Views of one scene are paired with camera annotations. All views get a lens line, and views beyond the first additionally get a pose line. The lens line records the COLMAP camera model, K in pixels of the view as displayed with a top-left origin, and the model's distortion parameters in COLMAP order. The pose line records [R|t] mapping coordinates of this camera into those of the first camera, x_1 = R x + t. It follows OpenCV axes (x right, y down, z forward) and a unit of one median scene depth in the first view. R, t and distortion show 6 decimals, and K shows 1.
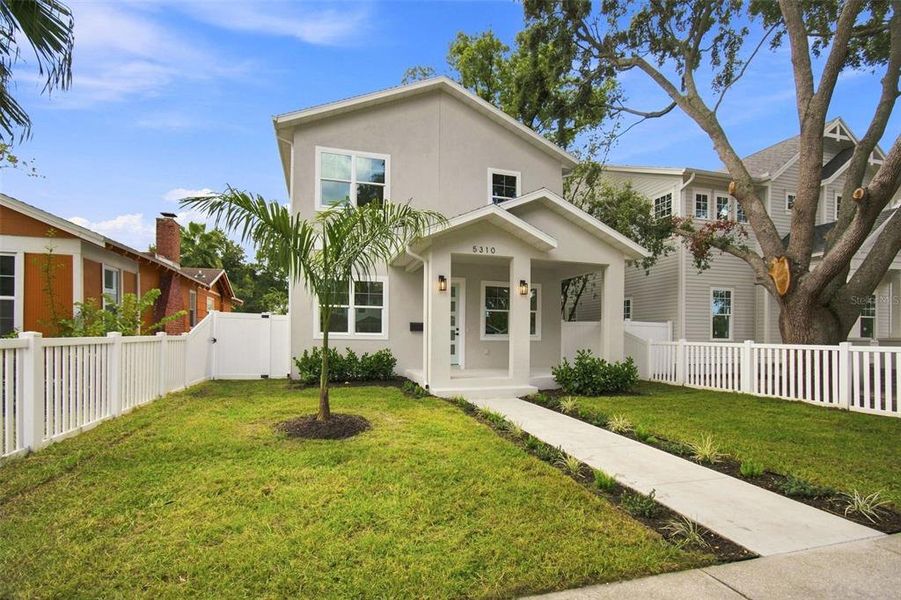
lens RADIAL K [[425.1, 0, 446.9], [0, 425.1, 337.8], [0, 0, 1]] dist [-0.000362, 0.000311]
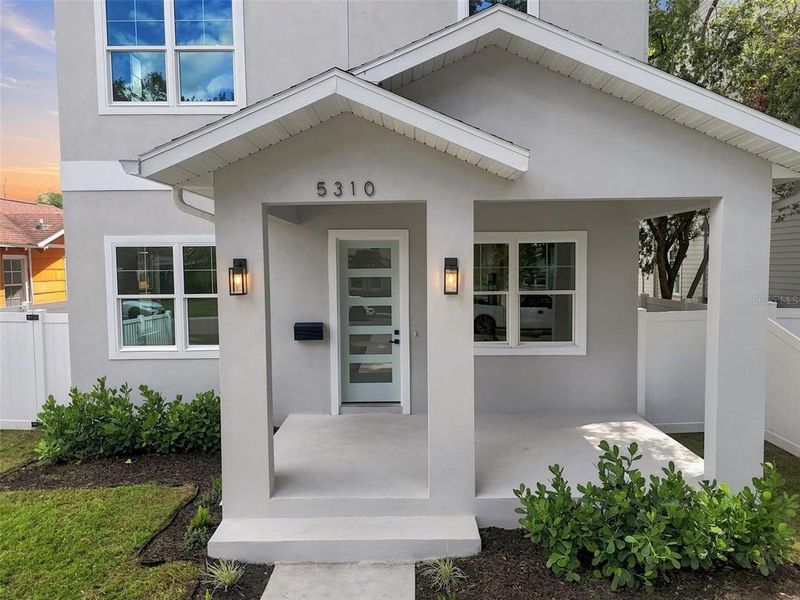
lens RADIAL K [[585.5, 0, 400.0], [0, 585.5, 300.0], [0, 0, 1]] dist [0.085734, -0.075579]
pose [[0.955548, 0.005130, -0.294790, 0.274605], [0.014462, 0.997830, 0.064242, -0.123631], [0.294480, -0.065650, 0.953400, 0.430937]]
